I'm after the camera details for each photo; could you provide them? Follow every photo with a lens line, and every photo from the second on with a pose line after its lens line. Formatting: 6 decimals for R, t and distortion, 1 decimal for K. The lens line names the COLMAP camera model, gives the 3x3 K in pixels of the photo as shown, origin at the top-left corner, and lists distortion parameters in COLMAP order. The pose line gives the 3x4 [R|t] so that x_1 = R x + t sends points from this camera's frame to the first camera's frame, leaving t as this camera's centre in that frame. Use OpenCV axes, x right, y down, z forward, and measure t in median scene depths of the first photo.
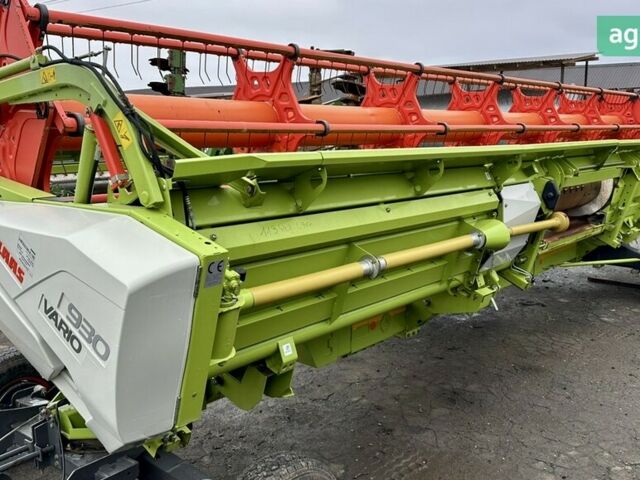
lens RADIAL K [[605.9, 0, 309.6], [0, 605.9, 248.5], [0, 0, 1]] dist [0.105532, -0.236973]
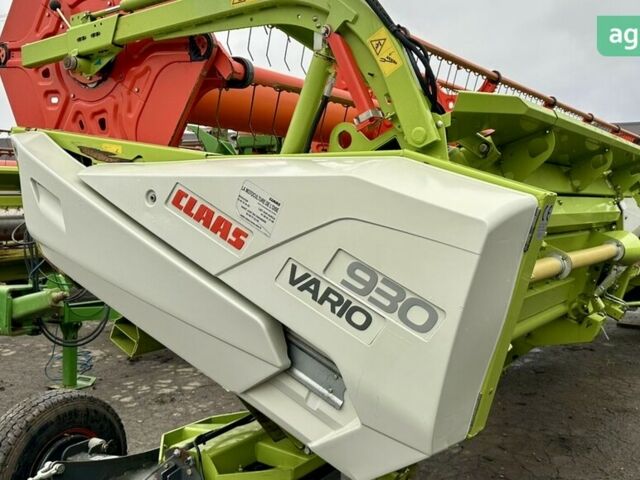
lens RADIAL K [[668.9, 0, 342.8], [0, 668.9, 243.2], [0, 0, 1]] dist [0.149893, -0.341057]
pose [[0.984931, 0.008637, 0.172731, -0.381653], [0.011264, 0.993428, -0.113901, 0.111608], [-0.172580, 0.114130, 0.978361, 0.145493]]
